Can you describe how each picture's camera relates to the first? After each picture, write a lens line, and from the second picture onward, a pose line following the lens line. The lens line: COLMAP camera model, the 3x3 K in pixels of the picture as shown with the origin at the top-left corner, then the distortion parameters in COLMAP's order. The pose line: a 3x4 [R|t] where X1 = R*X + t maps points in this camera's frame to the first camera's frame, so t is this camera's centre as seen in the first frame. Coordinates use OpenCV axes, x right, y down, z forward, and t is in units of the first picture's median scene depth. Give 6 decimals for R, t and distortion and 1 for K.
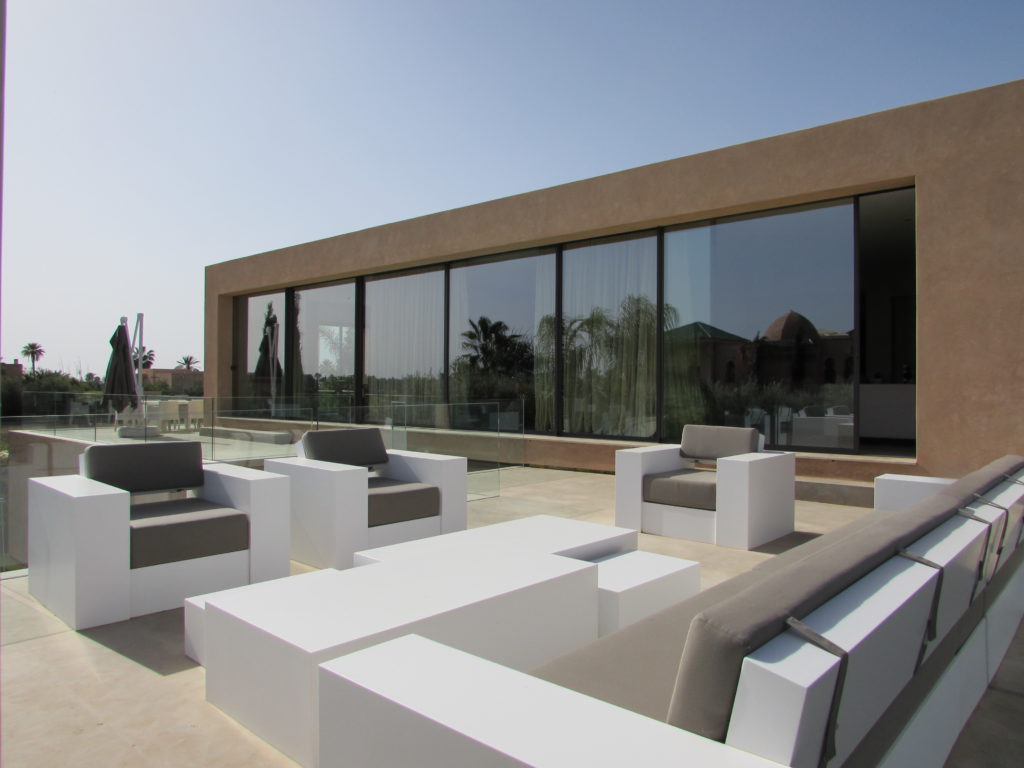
lens RADIAL K [[720.6, 0, 512.0], [0, 720.6, 384.0], [0, 0, 1]] dist [-0.041430, 0.016732]
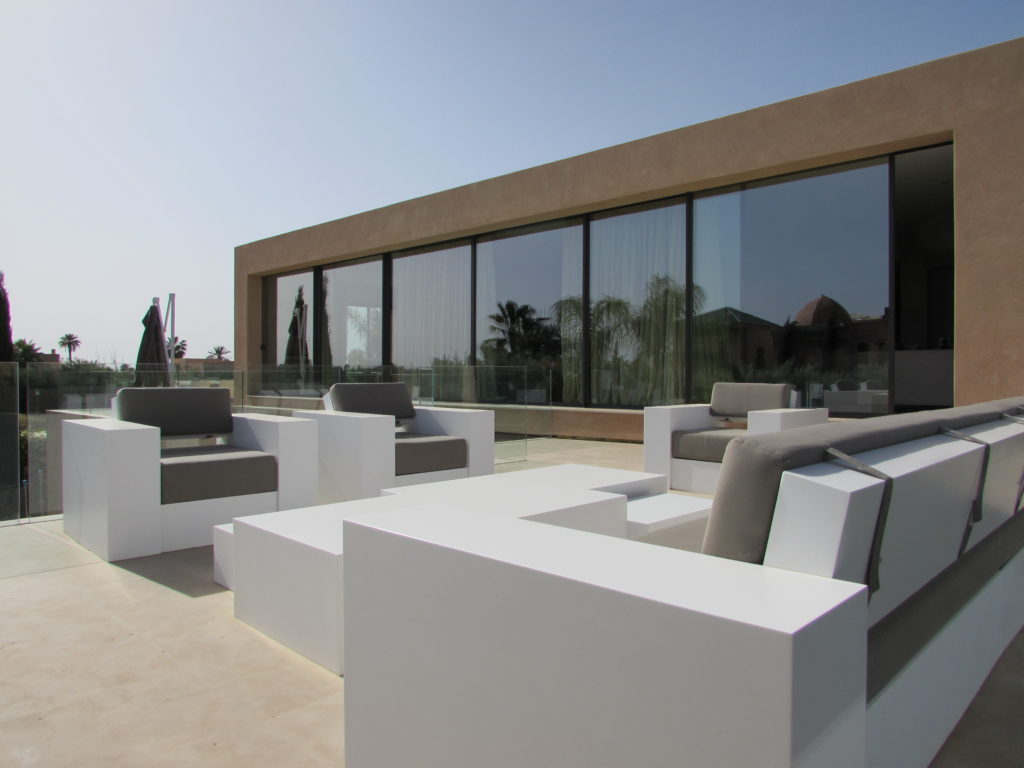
lens RADIAL K [[720.6, 0, 512.0], [0, 720.6, 384.0], [0, 0, 1]] dist [-0.041430, 0.016732]
pose [[0.999286, -0.002601, -0.037691, -0.000096], [0.003088, 0.999912, 0.012888, 0.027799], [0.037654, -0.012995, 0.999206, 0.003333]]
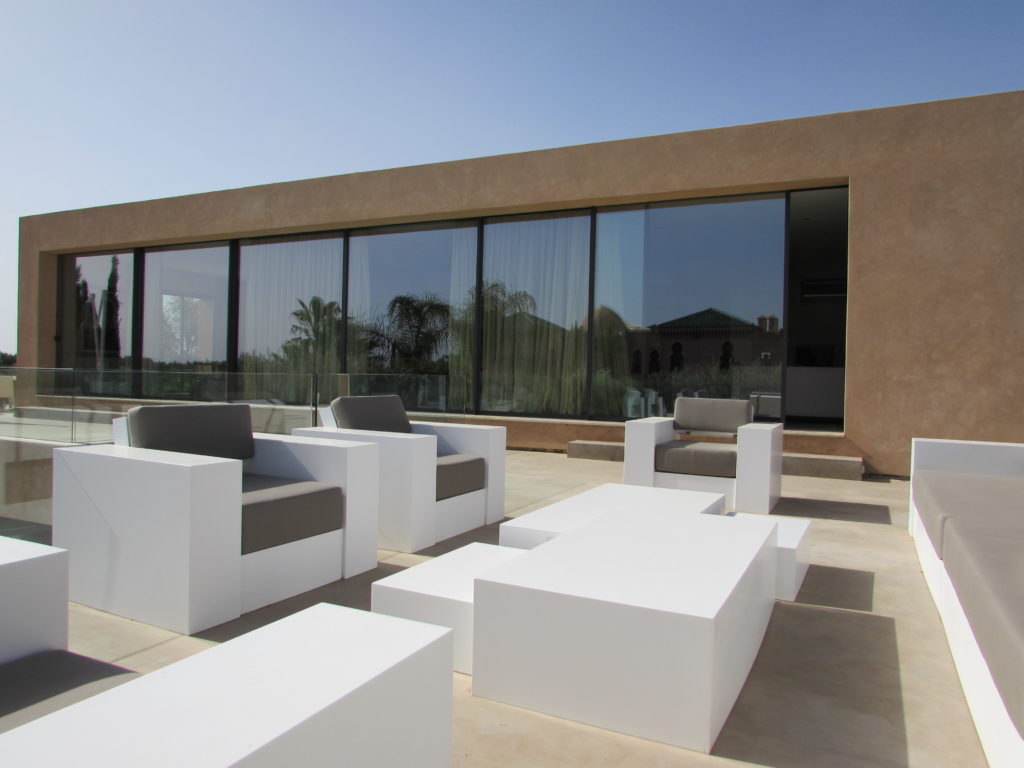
lens RADIAL K [[720.6, 0, 512.0], [0, 720.6, 384.0], [0, 0, 1]] dist [-0.041430, 0.016732]
pose [[0.960096, 0.014762, 0.279281, -0.168923], [-0.018978, 0.999743, 0.012399, 0.018431], [-0.279027, -0.017204, 0.960129, 0.051746]]
